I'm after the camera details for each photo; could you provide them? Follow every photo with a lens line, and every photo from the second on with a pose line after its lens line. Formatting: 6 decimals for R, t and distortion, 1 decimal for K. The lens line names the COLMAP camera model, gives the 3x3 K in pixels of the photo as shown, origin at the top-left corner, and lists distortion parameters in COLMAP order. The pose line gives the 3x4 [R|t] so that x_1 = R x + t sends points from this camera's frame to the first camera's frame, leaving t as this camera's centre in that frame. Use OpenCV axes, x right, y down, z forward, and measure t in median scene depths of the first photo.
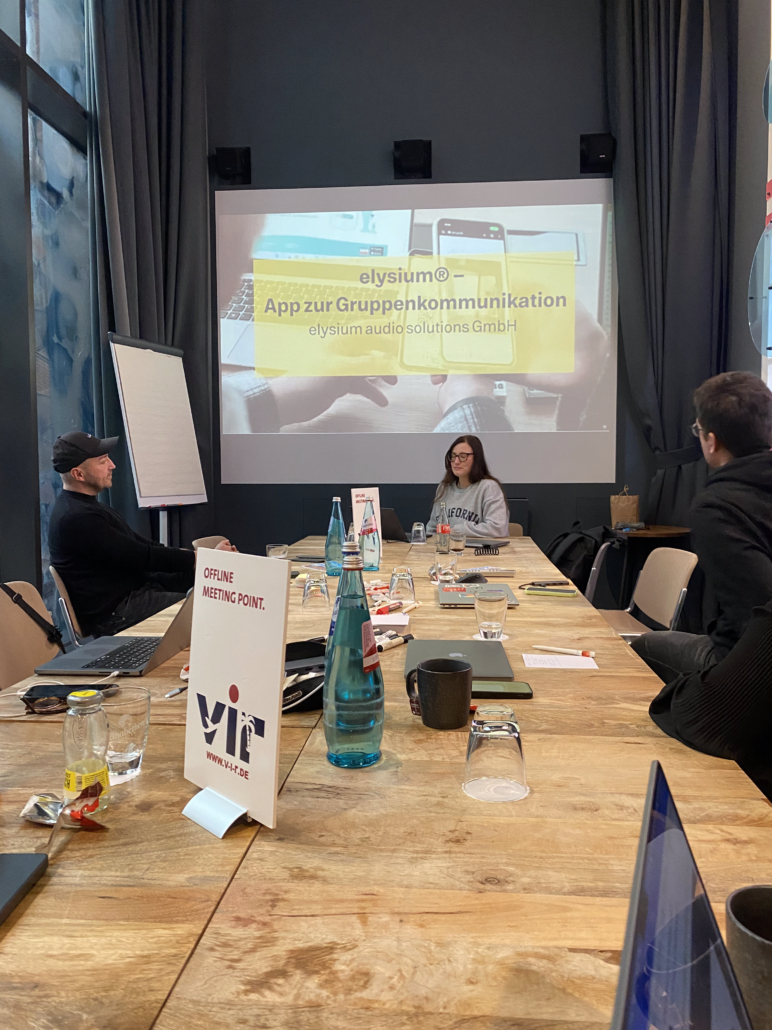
lens RADIAL K [[776.6, 0, 392.4], [0, 776.6, 505.3], [0, 0, 1]] dist [0.019963, -0.015618]
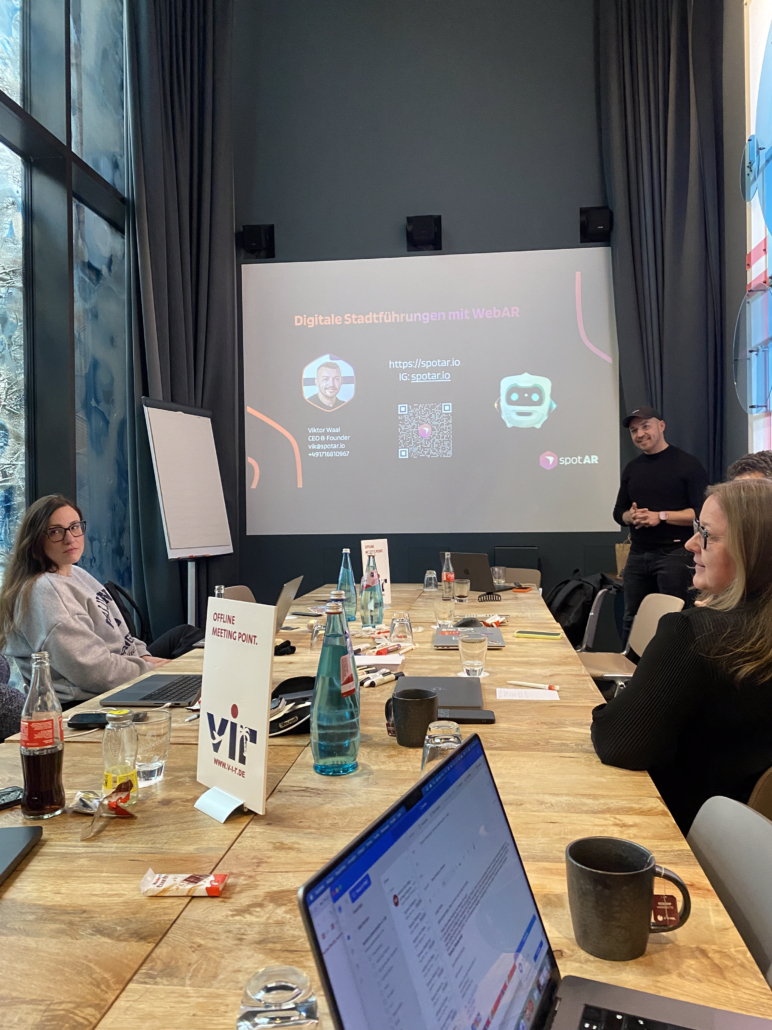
lens RADIAL K [[776.6, 0, 402.3], [0, 776.6, 508.5], [0, 0, 1]] dist [0.019963, -0.015618]
pose [[0.999638, -0.009145, -0.025309, 0.093465], [0.007715, 0.998401, -0.056003, -0.015498], [0.025781, 0.055787, 0.998110, -0.253422]]
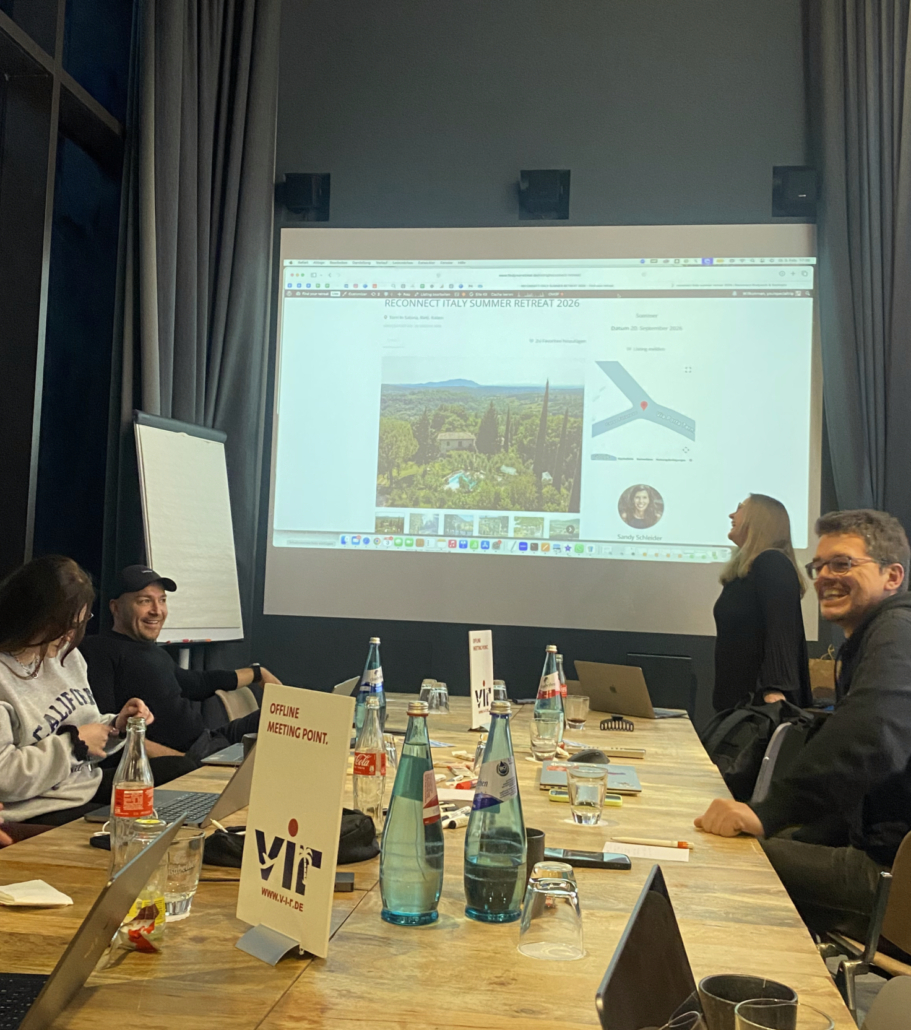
lens RADIAL K [[1195.5, 0, 428.4], [0, 1195.5, 518.3], [0, 0, 1]] dist [0.021914, 0.000000]
pose [[0.996324, 0.040675, -0.075399, 0.066118], [-0.049098, 0.992329, -0.113461, 0.006090], [0.070206, 0.116746, 0.990677, -0.517901]]
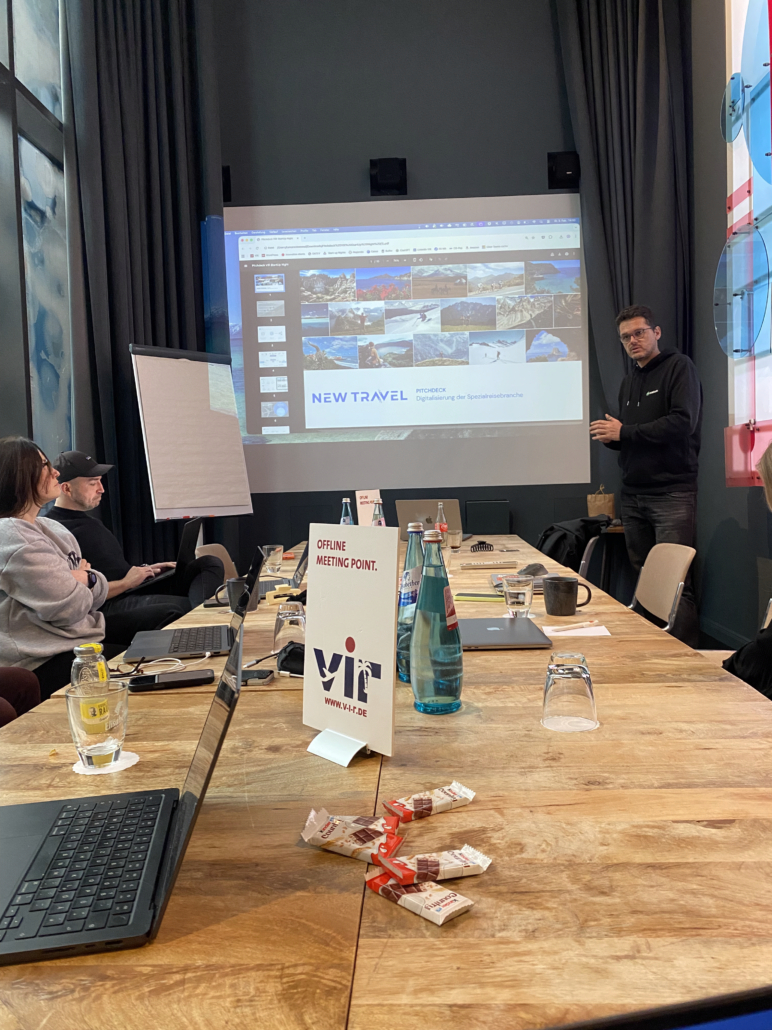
lens RADIAL K [[776.6, 0, 394.1], [0, 776.6, 508.8], [0, 0, 1]] dist [0.019963, -0.015618]
pose [[0.998021, -0.029463, 0.055551, -0.172767], [0.030125, 0.999484, -0.011110, 0.045708], [-0.055195, 0.012762, 0.998394, -0.141136]]
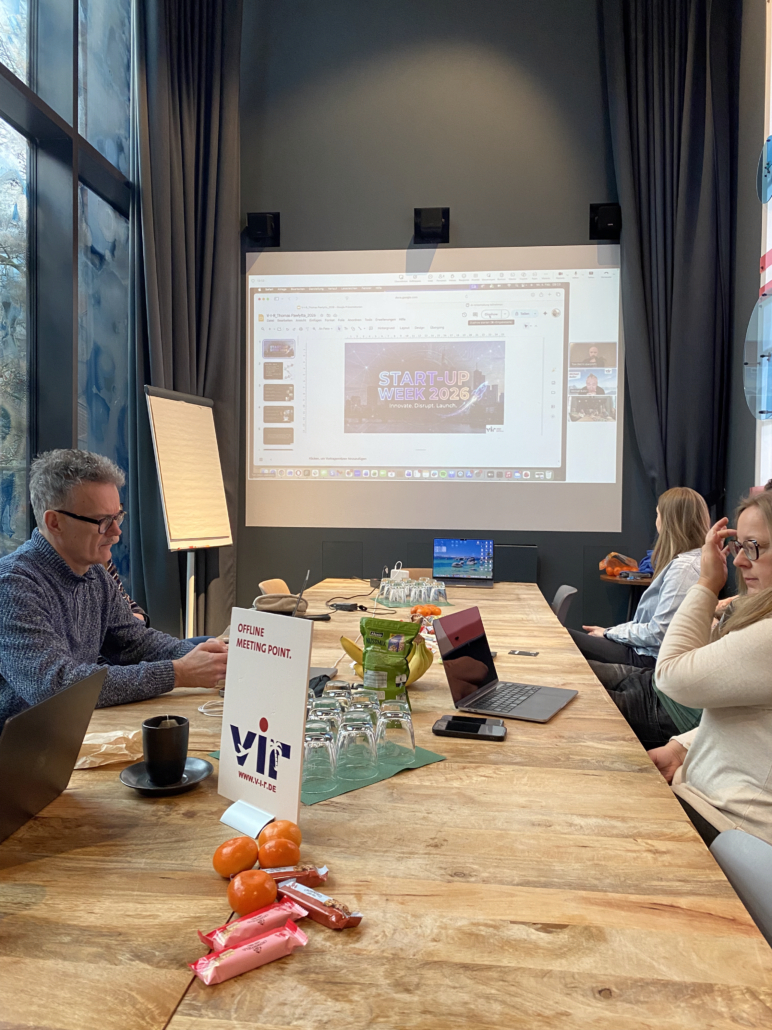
lens RADIAL K [[776.6, 0, 395.2], [0, 776.6, 514.9], [0, 0, 1]] dist [0.019963, -0.015618]
pose [[0.999624, 0.016373, -0.021973, 0.029300], [-0.017121, 0.999265, -0.034308, -0.052055], [0.021395, 0.034672, 0.999170, -0.235700]]
